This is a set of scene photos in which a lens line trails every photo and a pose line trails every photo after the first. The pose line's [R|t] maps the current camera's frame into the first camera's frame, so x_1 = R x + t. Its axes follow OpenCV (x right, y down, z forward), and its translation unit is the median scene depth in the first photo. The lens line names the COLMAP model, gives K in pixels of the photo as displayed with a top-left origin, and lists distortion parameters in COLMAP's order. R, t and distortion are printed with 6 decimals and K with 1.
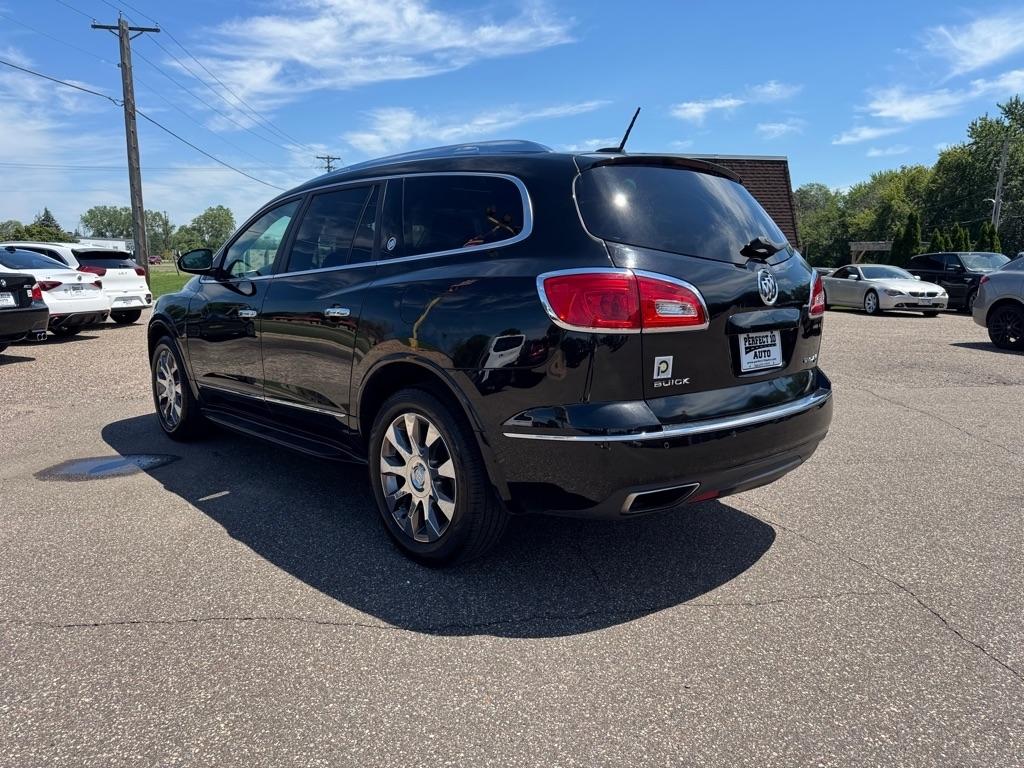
lens RADIAL K [[728.2, 0, 517.6], [0, 728.2, 387.0], [0, 0, 1]] dist [0.027582, -0.033785]
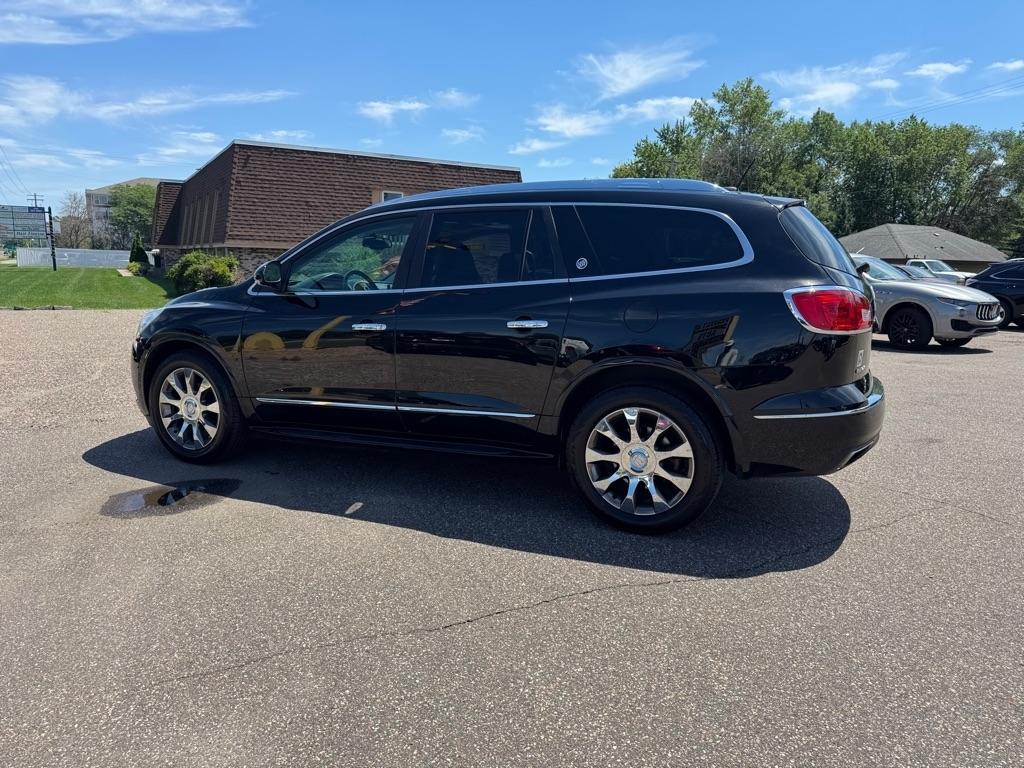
lens RADIAL K [[728.2, 0, 513.2], [0, 728.2, 378.7], [0, 0, 1]] dist [0.027582, -0.033785]
pose [[0.921772, -0.054892, 0.383826, -0.764370], [0.057512, 0.998334, 0.004657, -0.026996], [-0.383442, 0.017782, 0.923394, -0.016628]]
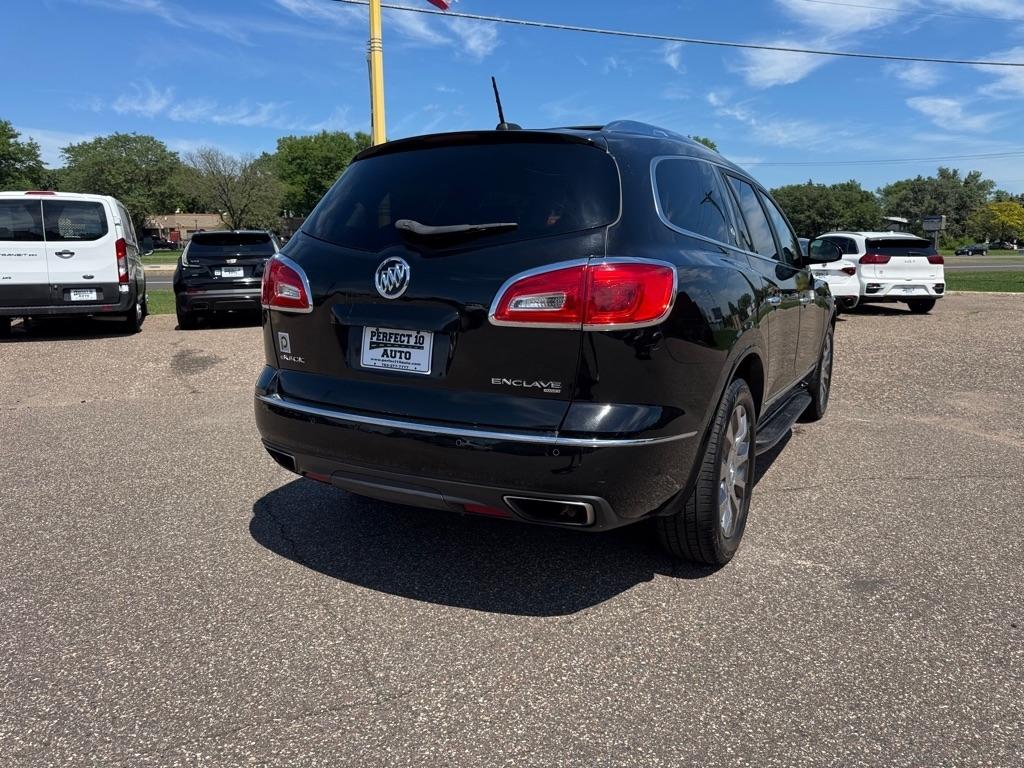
lens RADIAL K [[728.2, 0, 513.1], [0, 728.2, 388.3], [0, 0, 1]] dist [0.027582, -0.033785]
pose [[0.310819, 0.177043, -0.933835, 1.131947], [-0.161031, 0.978104, 0.131838, -0.134525], [0.936729, 0.109398, 0.332523, 0.797864]]
